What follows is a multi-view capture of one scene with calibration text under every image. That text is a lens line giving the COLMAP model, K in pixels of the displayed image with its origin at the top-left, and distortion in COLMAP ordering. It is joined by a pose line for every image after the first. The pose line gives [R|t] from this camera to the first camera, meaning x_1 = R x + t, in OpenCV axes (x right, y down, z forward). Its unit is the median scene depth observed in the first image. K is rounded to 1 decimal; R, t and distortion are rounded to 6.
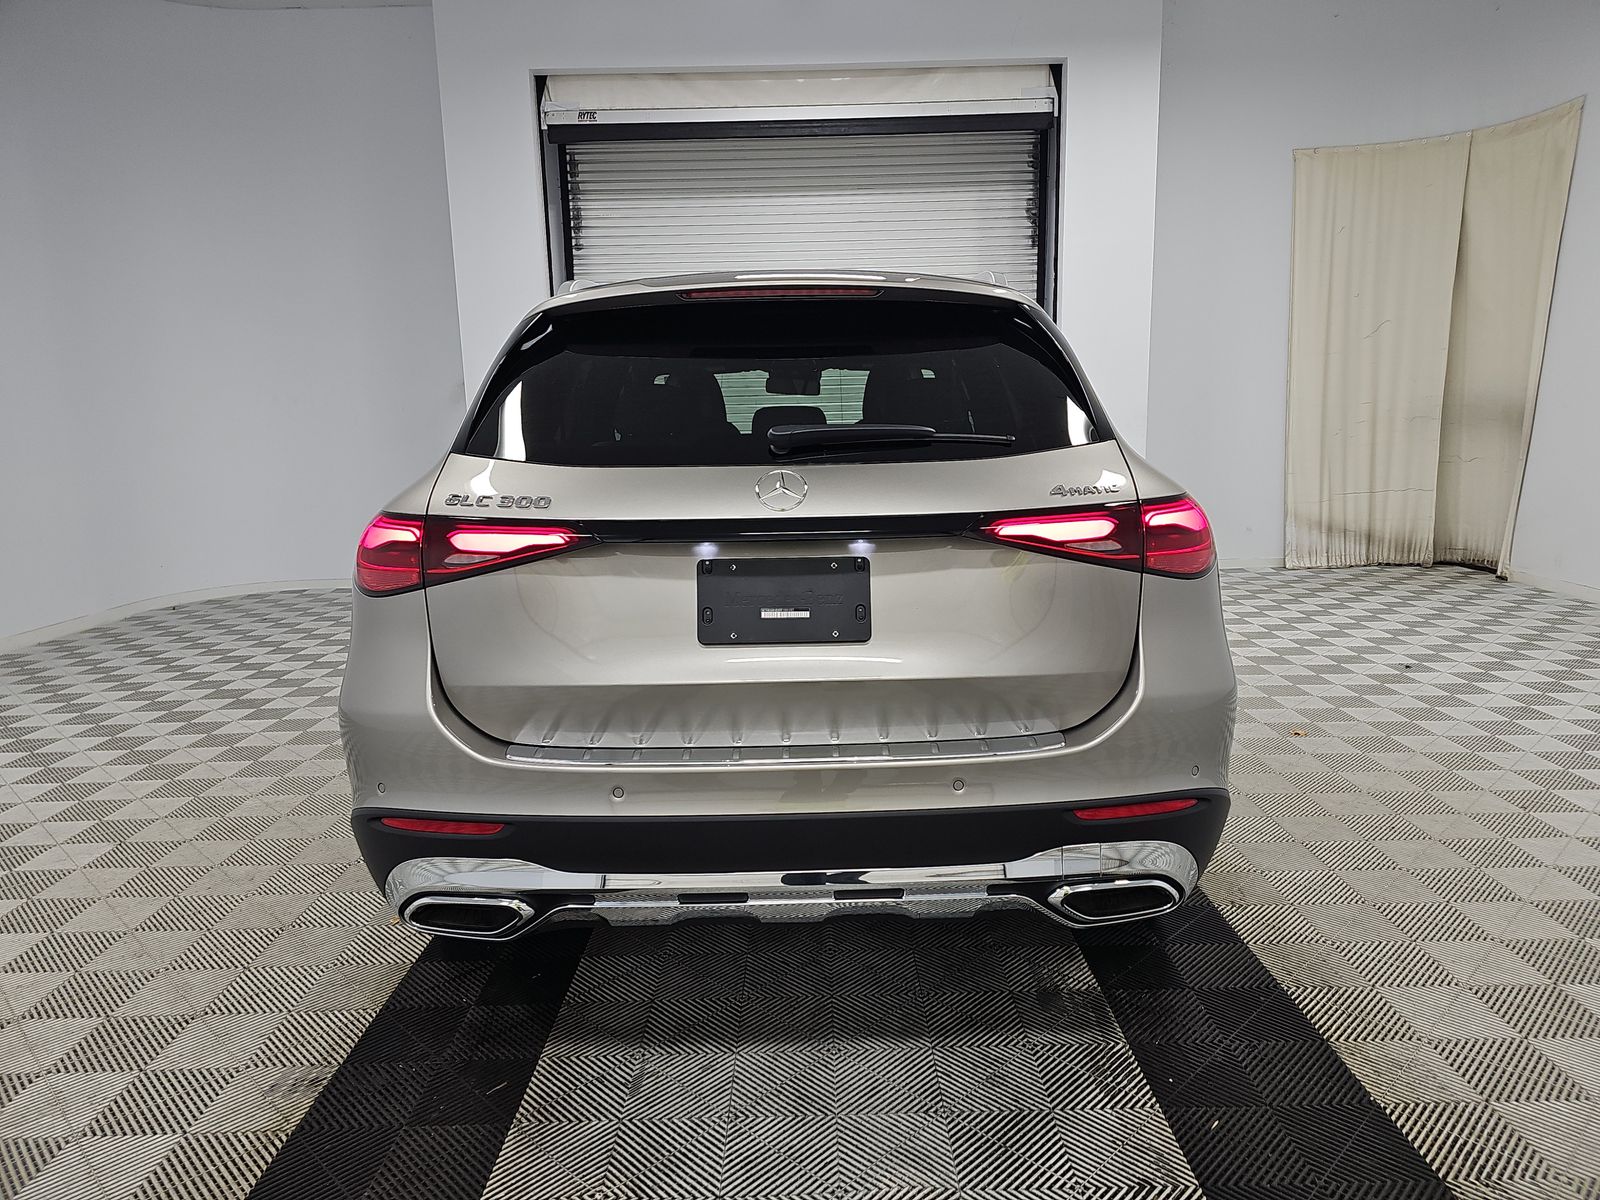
lens RADIAL K [[1071.7, 0, 800.0], [0, 1071.7, 600.0], [0, 0, 1]] dist [0.050529, -0.000129]
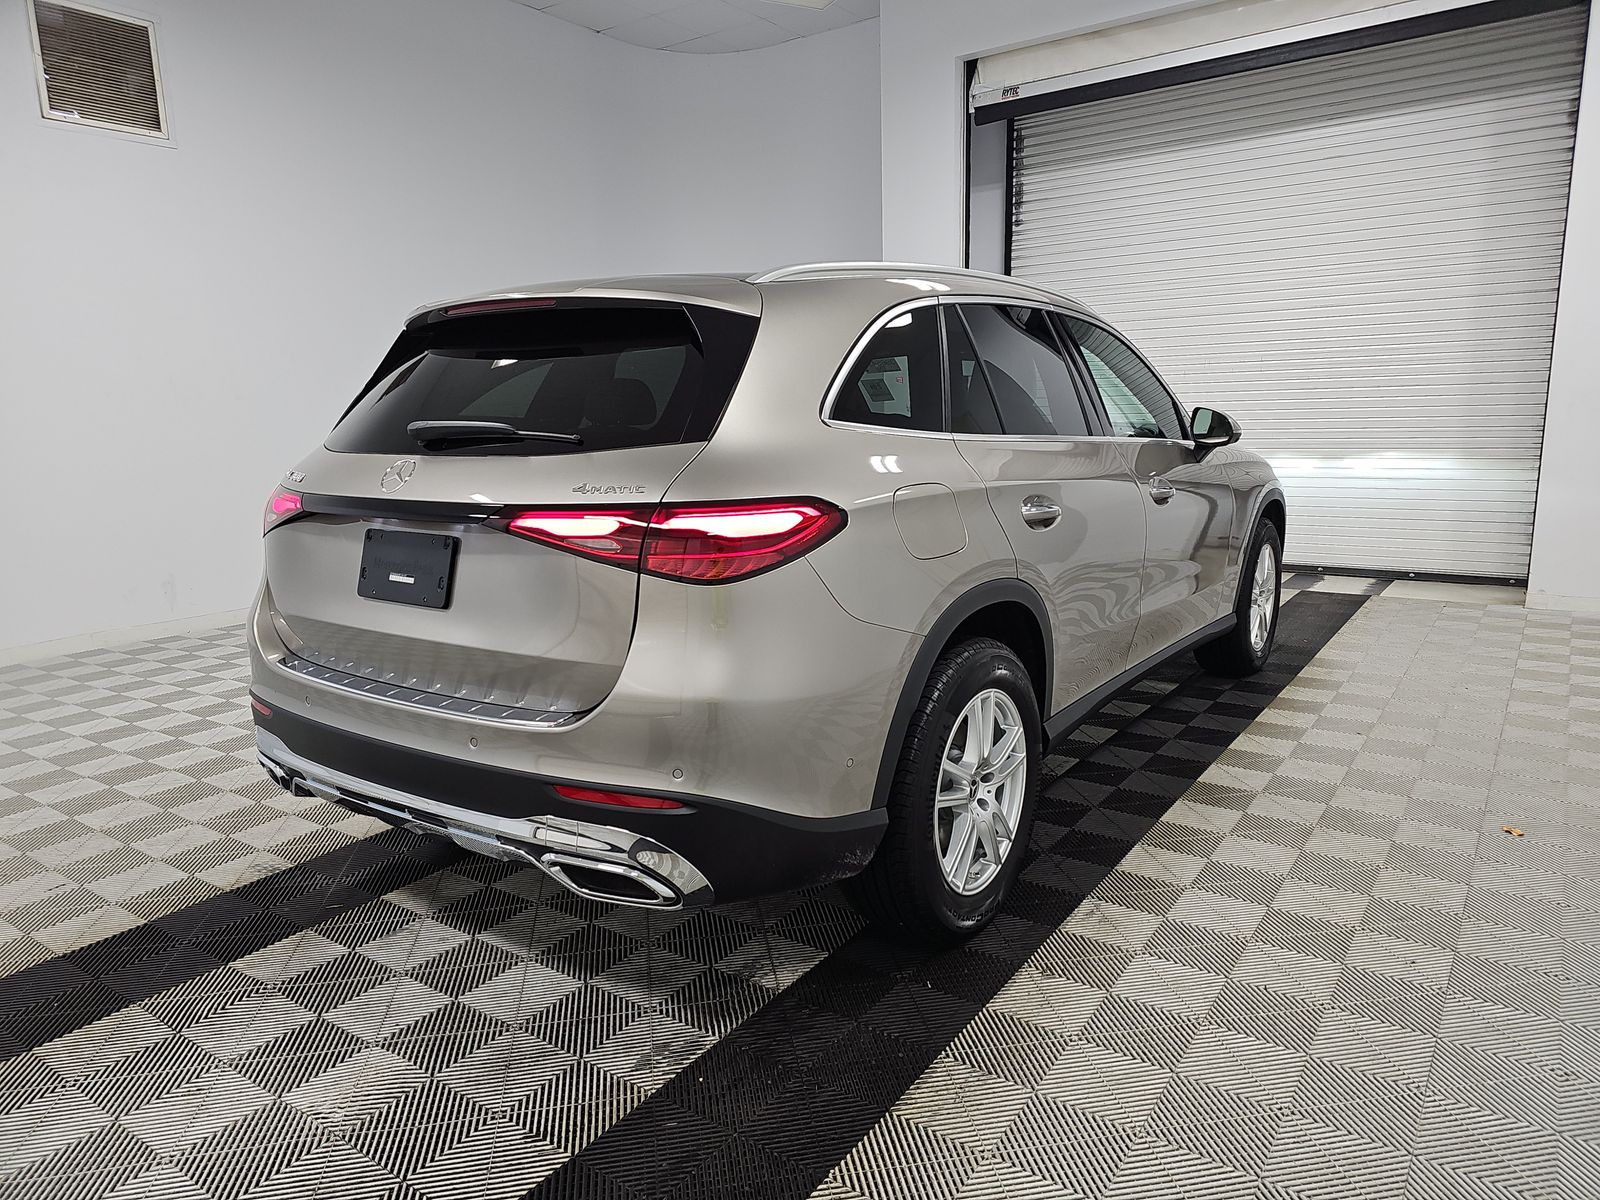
lens RADIAL K [[1071.7, 0, 800.0], [0, 1071.7, 600.0], [0, 0, 1]] dist [0.050529, -0.000129]
pose [[0.816631, 0.109827, -0.566614, 0.796631], [-0.092984, 0.993939, 0.058643, -0.057790], [0.569620, 0.004796, 0.821894, 0.191264]]
